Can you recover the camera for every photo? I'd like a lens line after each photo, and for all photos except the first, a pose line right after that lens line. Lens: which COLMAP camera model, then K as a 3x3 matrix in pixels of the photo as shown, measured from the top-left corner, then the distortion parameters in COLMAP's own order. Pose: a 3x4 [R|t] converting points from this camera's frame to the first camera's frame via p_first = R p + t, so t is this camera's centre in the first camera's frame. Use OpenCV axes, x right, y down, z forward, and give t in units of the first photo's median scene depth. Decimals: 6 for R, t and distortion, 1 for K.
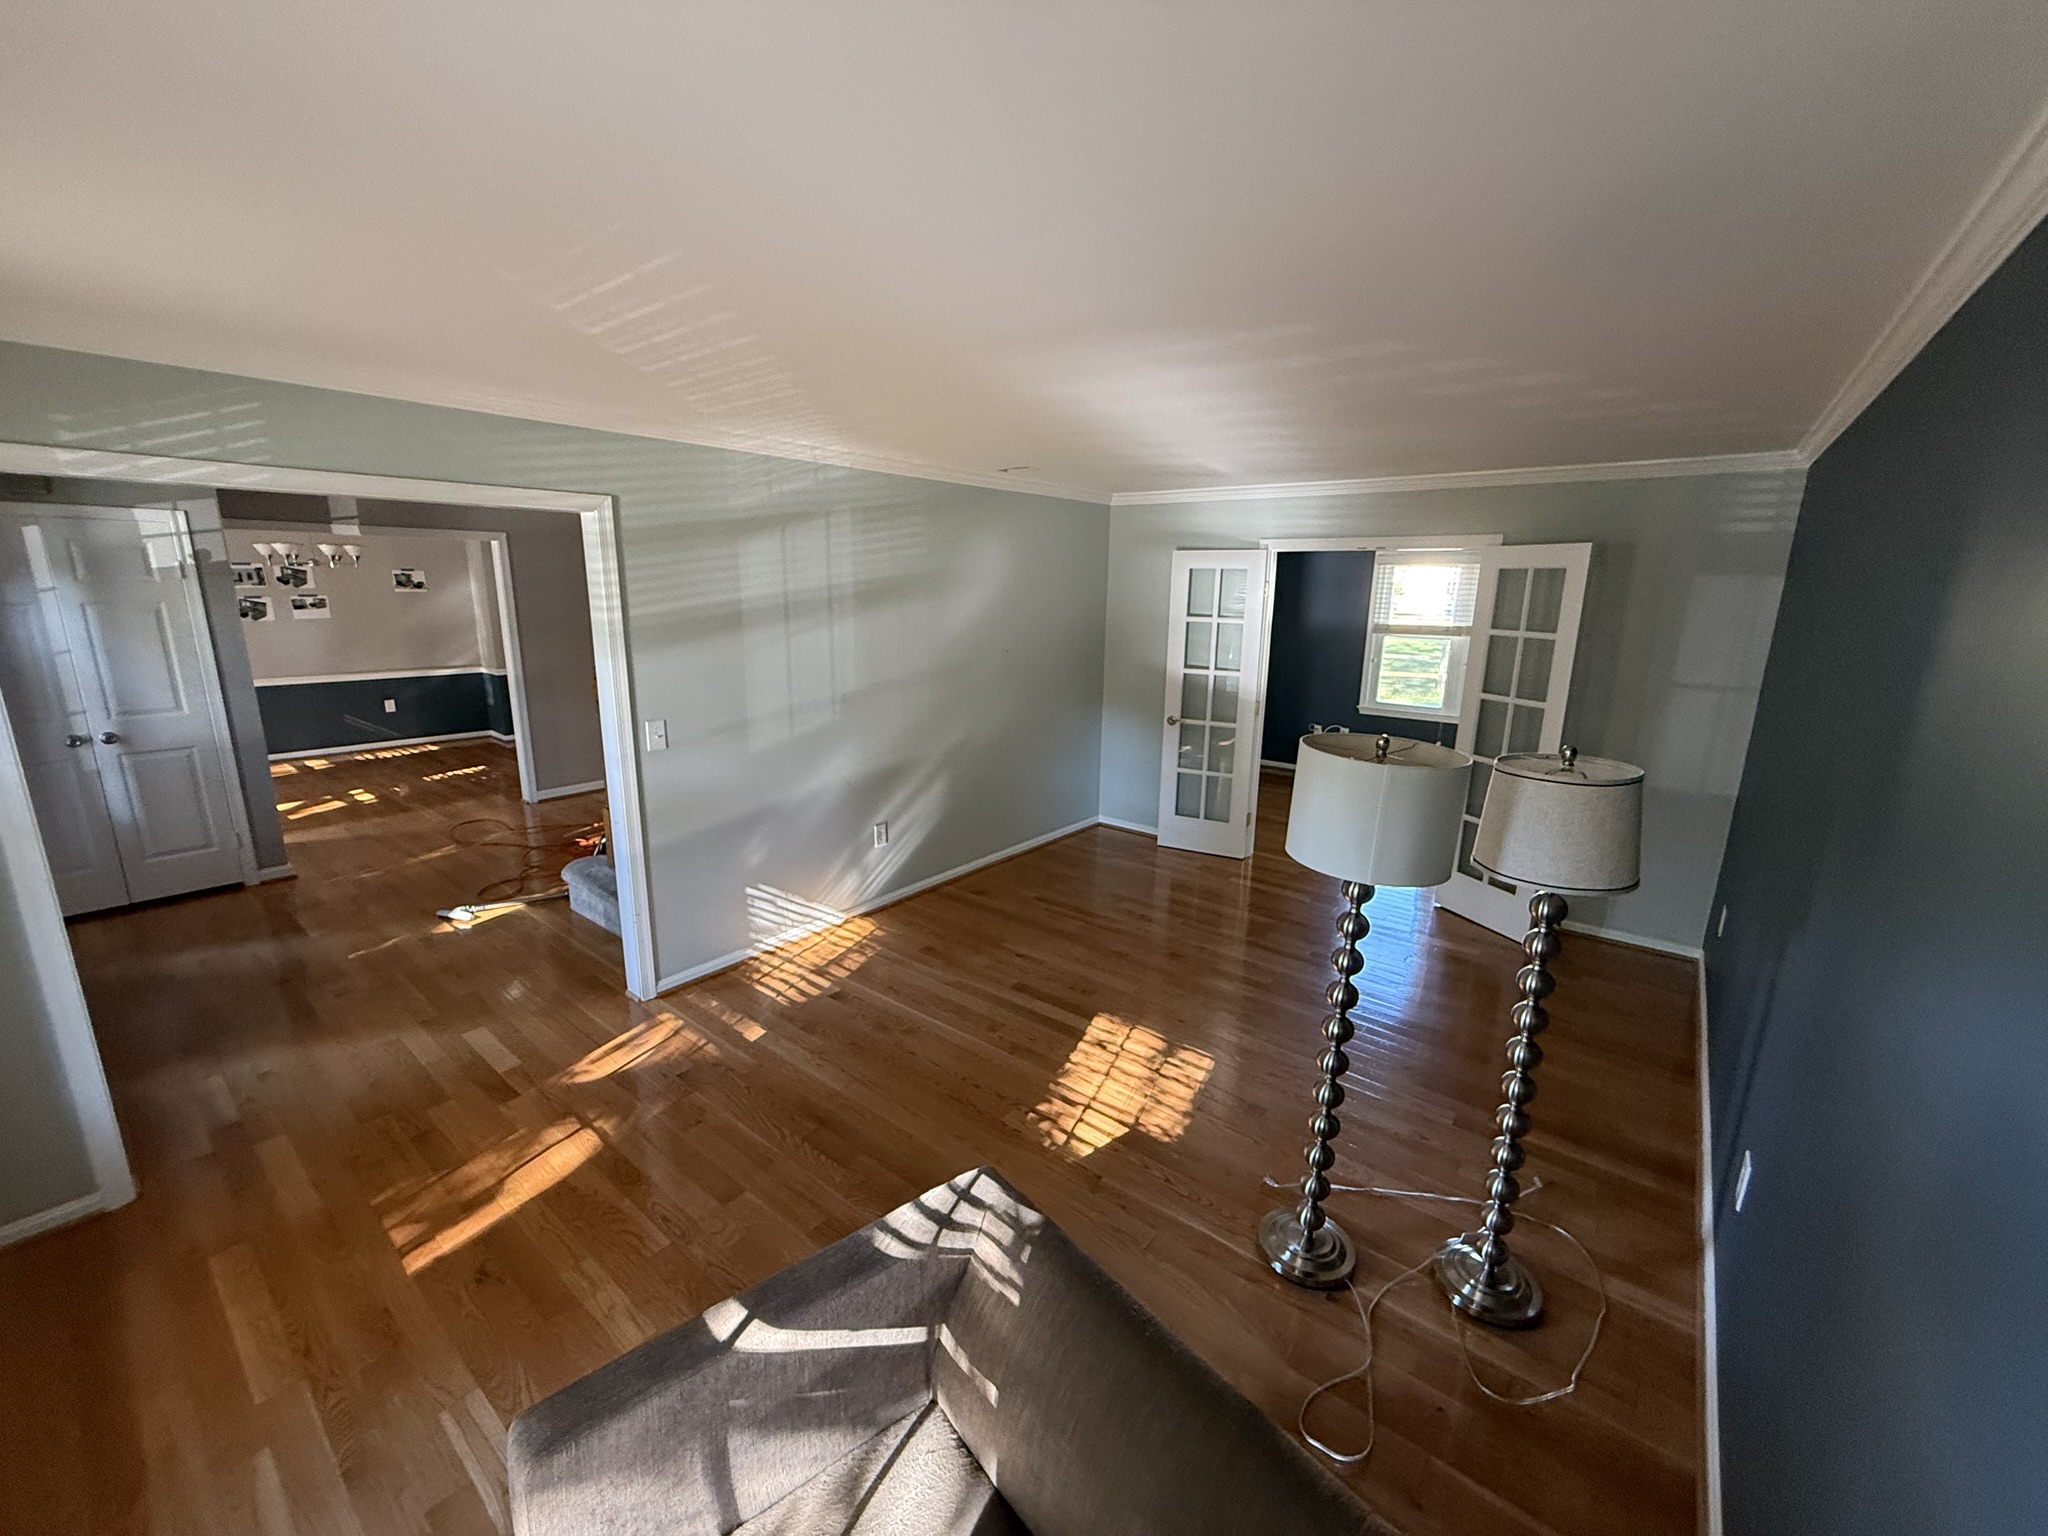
lens RADIAL K [[813.1, 0, 1020.3], [0, 813.1, 772.2], [0, 0, 1]] dist [-0.000487, 0.000562]
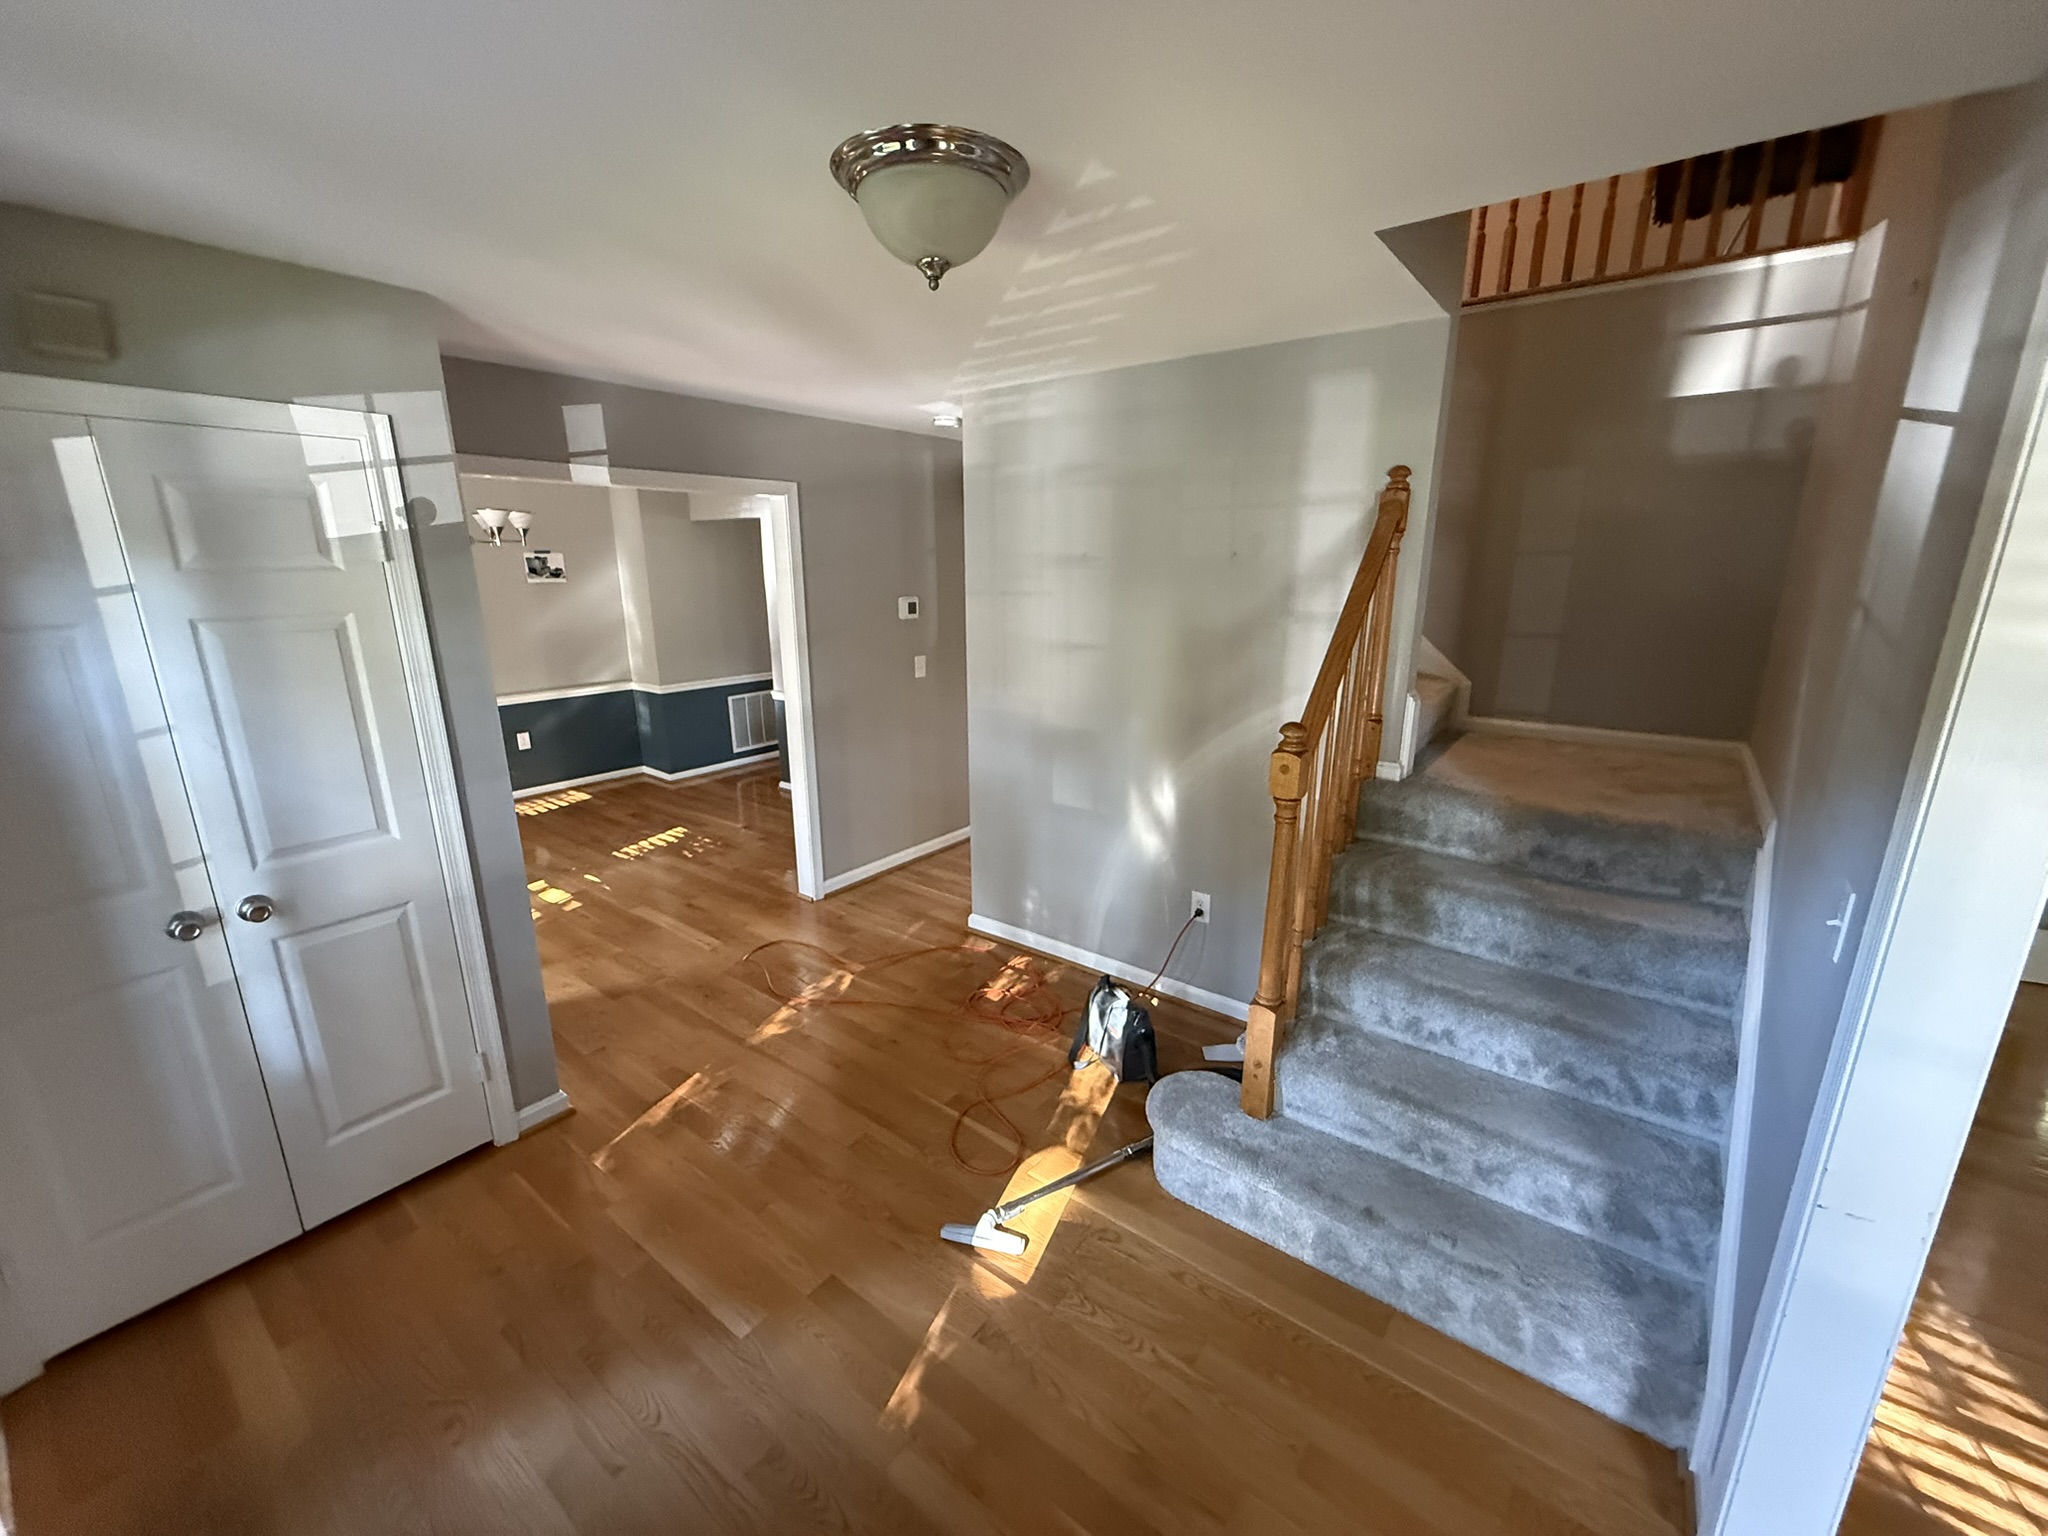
lens RADIAL K [[813.1, 0, 1017.2], [0, 813.1, 773.3], [0, 0, 1]] dist [-0.000487, 0.000562]
pose [[0.999505, -0.026925, 0.016295, -0.673221], [0.026490, 0.999302, 0.026339, -0.116683], [-0.016993, -0.025895, 0.999520, 0.516443]]
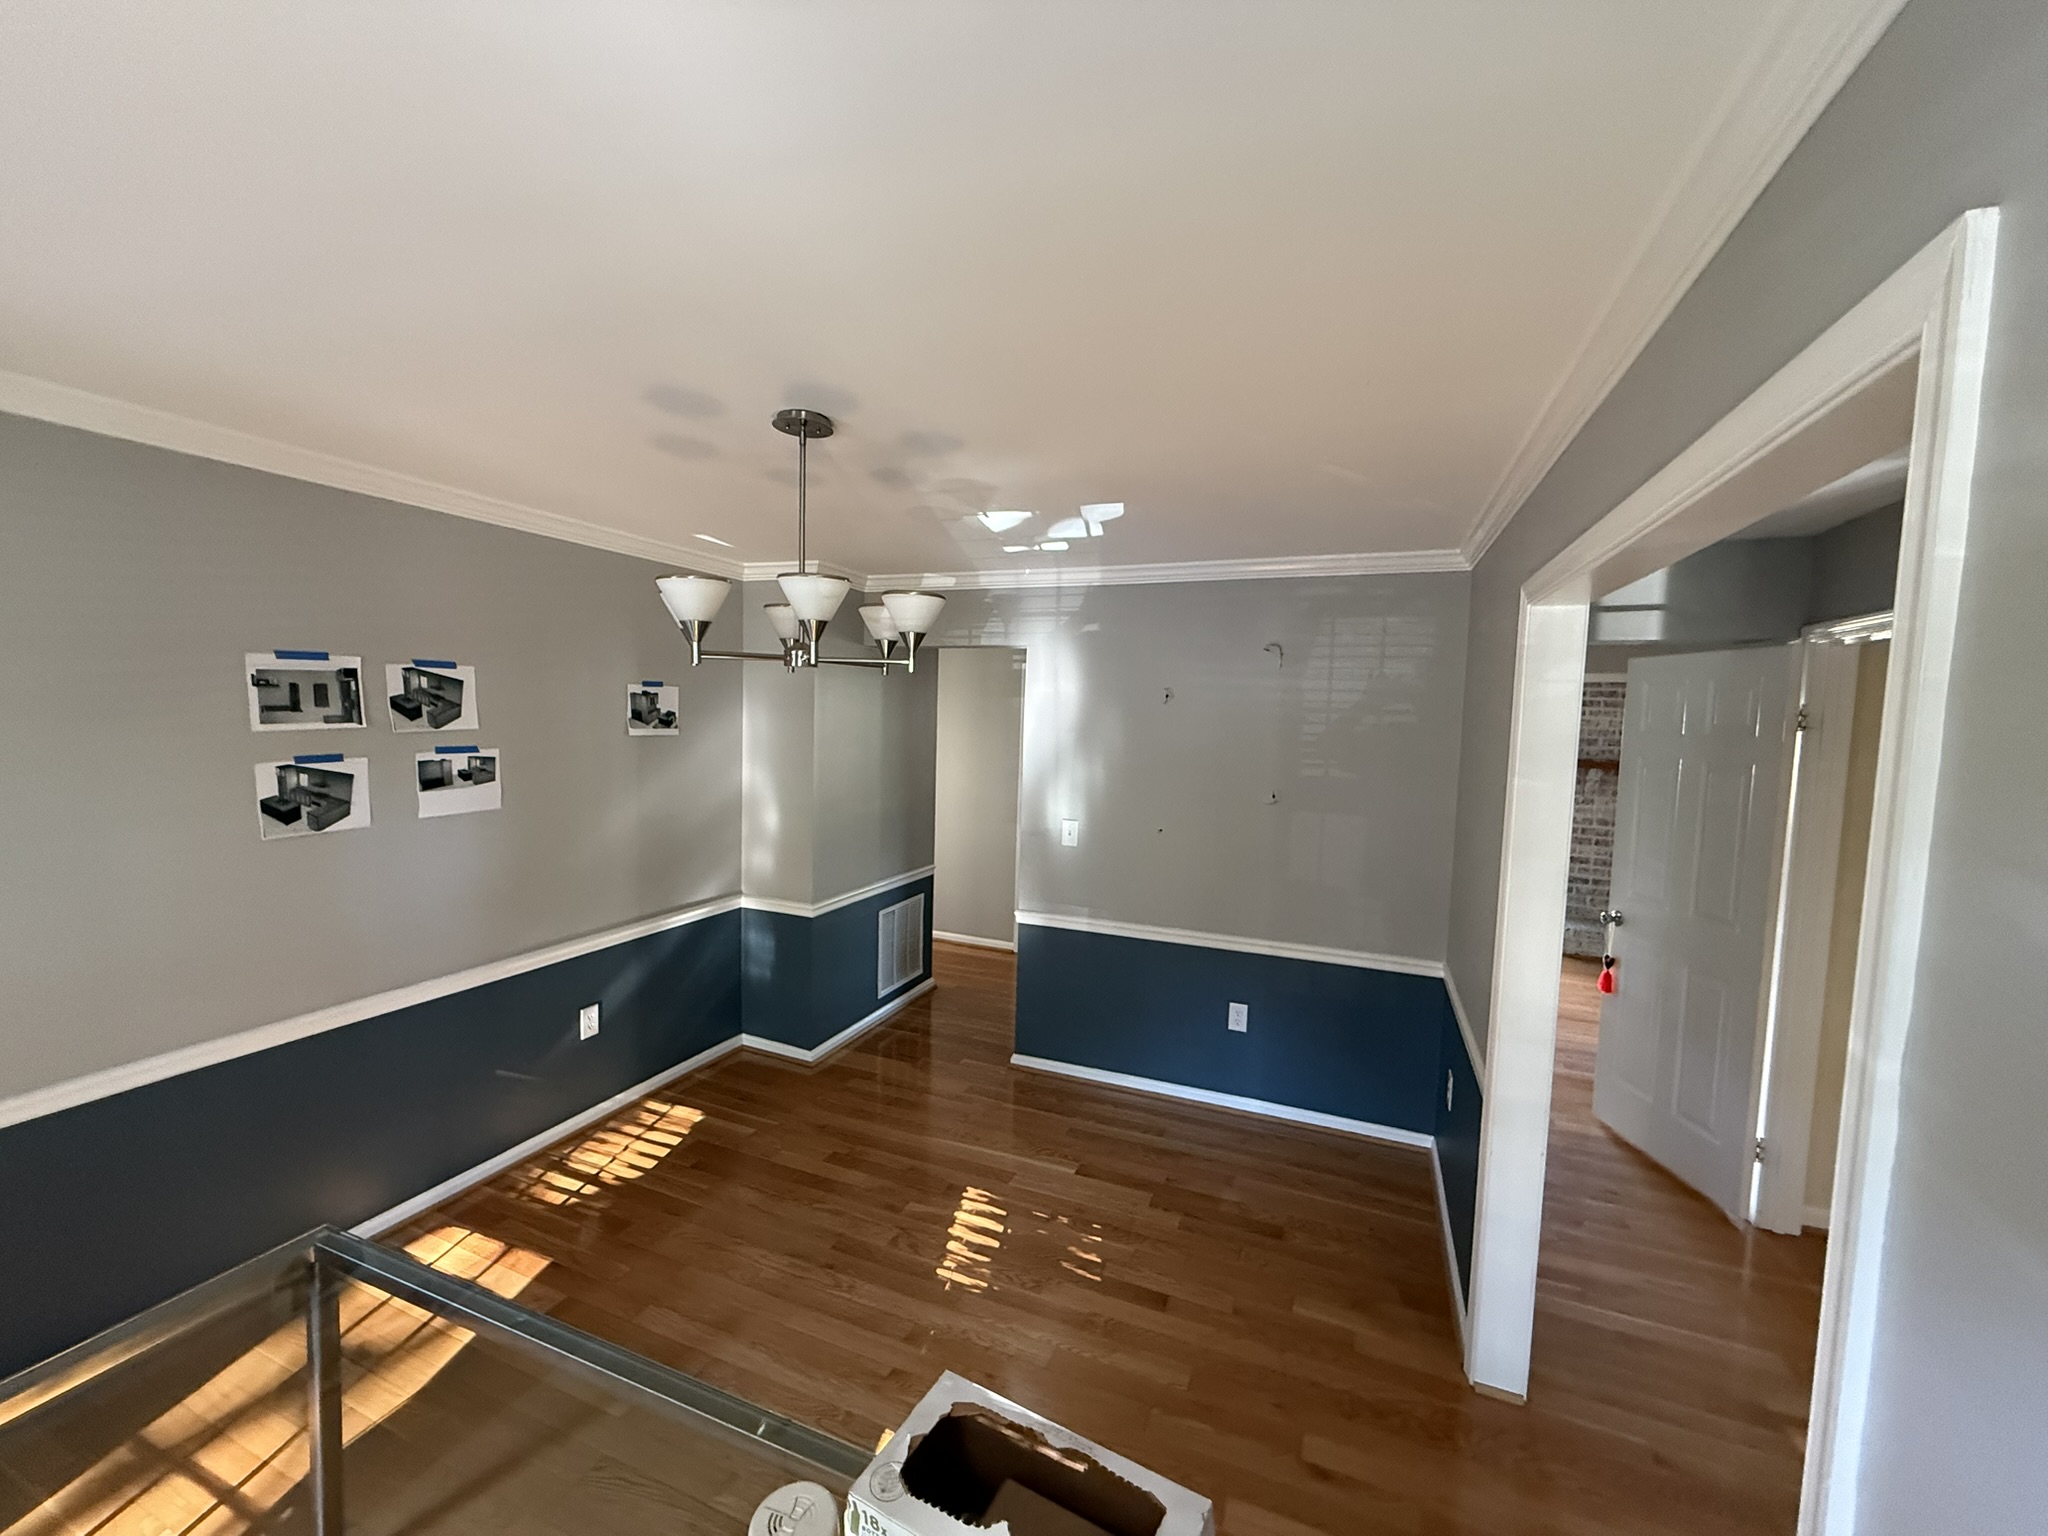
lens RADIAL K [[813.1, 0, 1026.9], [0, 813.1, 773.8], [0, 0, 1]] dist [-0.000487, 0.000562]
pose [[0.959679, -0.011338, 0.280871, -1.318230], [0.052972, 0.988579, -0.141087, -0.257210], [-0.276064, 0.150276, 0.949319, 1.070358]]
